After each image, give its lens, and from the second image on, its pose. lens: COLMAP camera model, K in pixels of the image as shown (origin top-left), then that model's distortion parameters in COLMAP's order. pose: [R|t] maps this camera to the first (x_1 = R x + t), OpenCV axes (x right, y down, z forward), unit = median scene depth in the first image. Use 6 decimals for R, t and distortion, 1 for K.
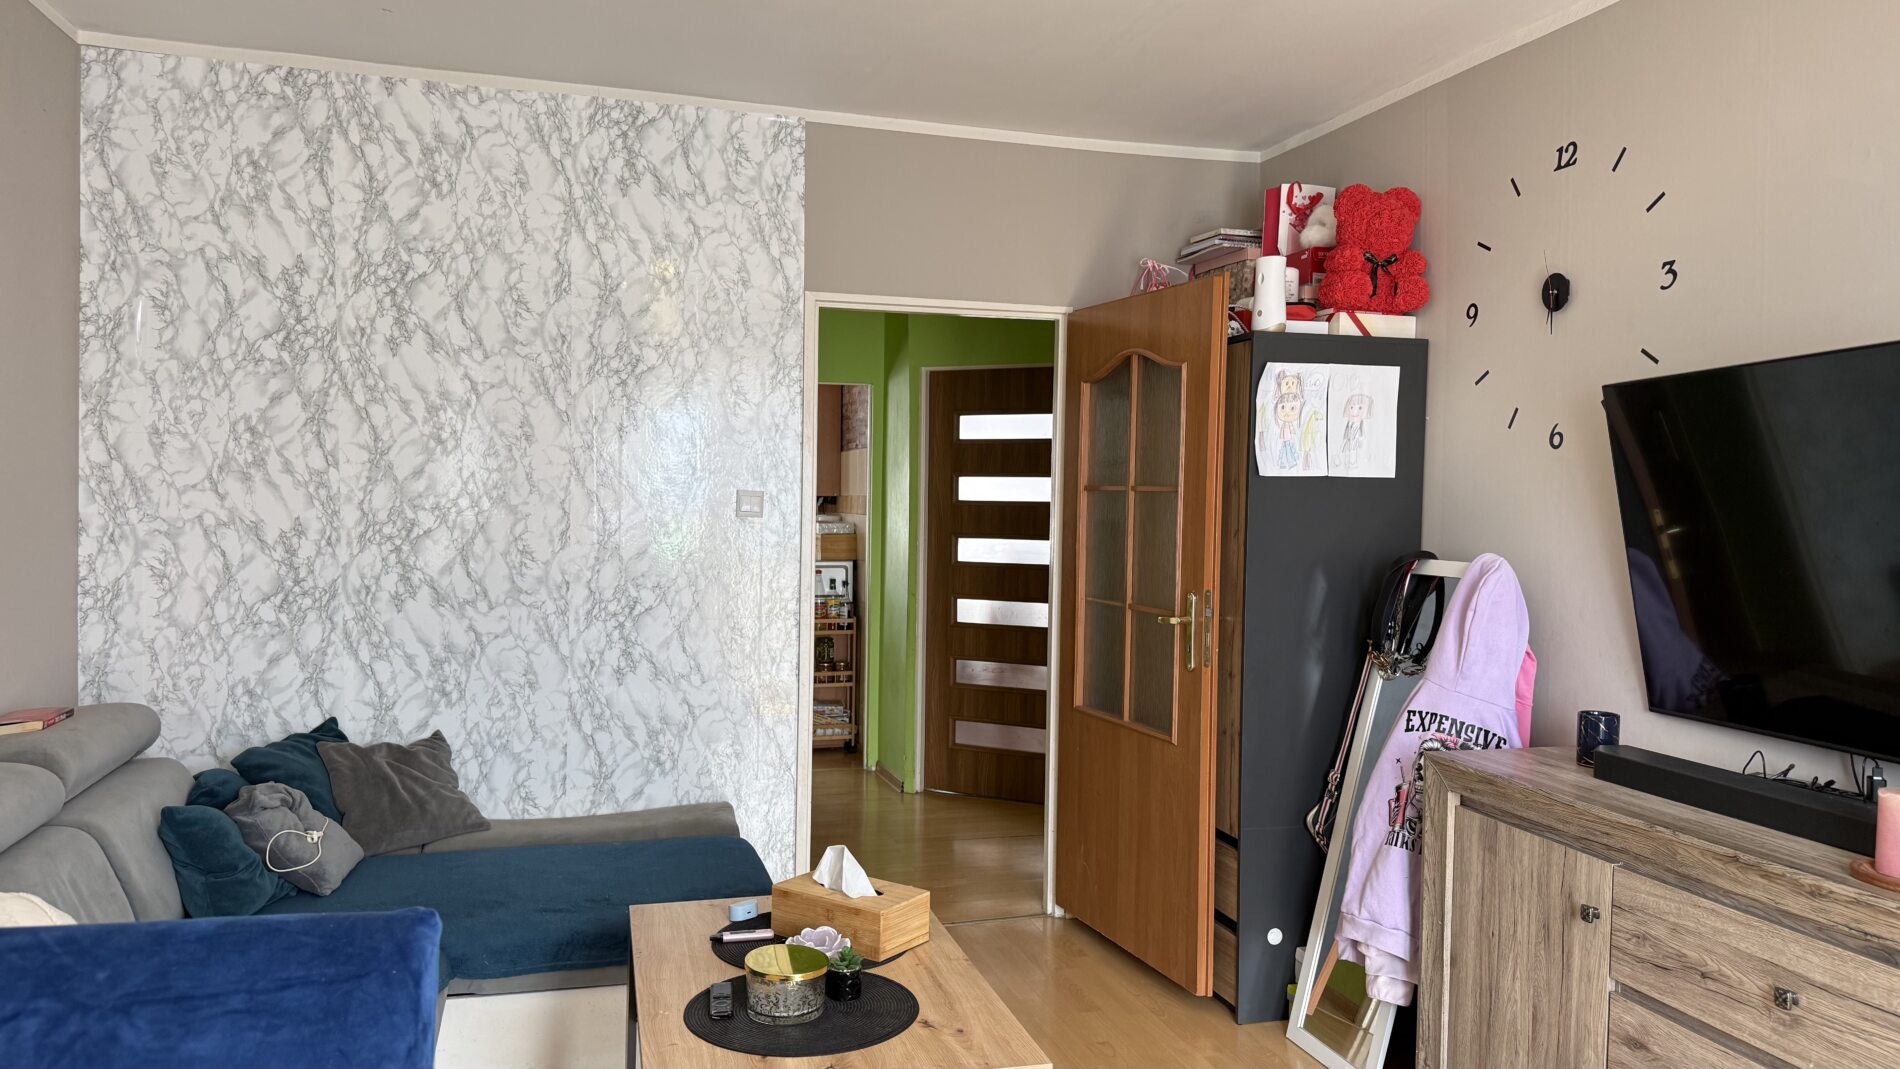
lens RADIAL K [[1344.9, 0, 948.2], [0, 1344.9, 533.7], [0, 0, 1]] dist [-0.000484, -0.000005]
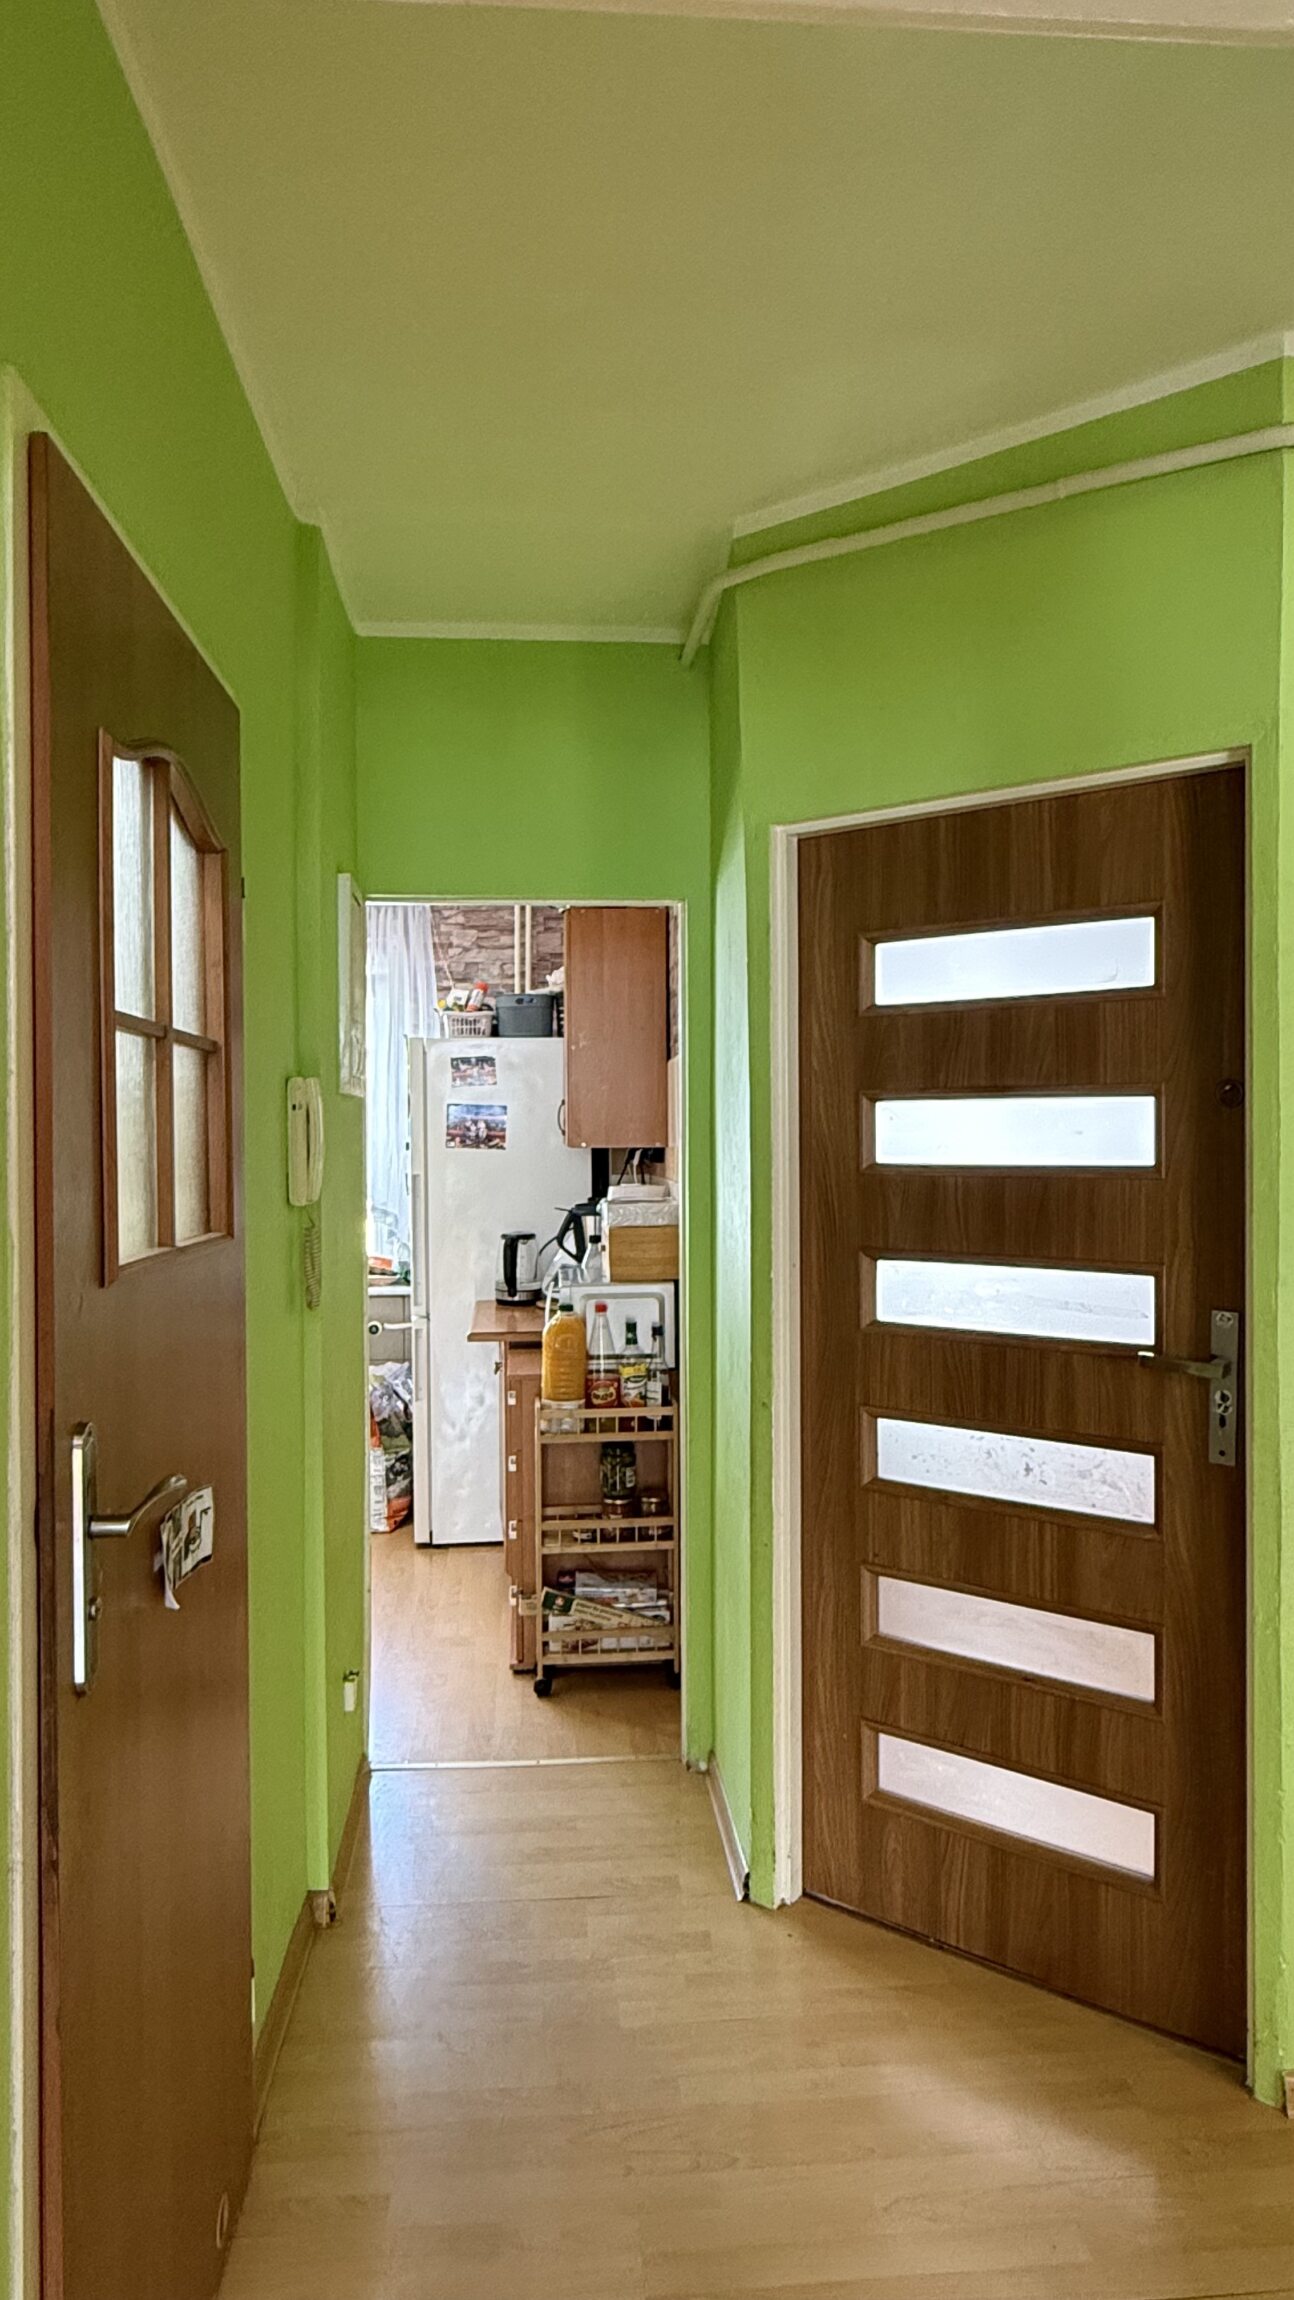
lens RADIAL K [[1379.0, 0, 655.4], [0, 1379.0, 1141.3], [0, 0, 1]] dist [0.005651, 0.002144]
pose [[0.981289, -0.017829, -0.191714, 0.021242], [0.013562, 0.999631, -0.023545, -0.022260], [0.192063, 0.020505, 0.981168, 0.591117]]
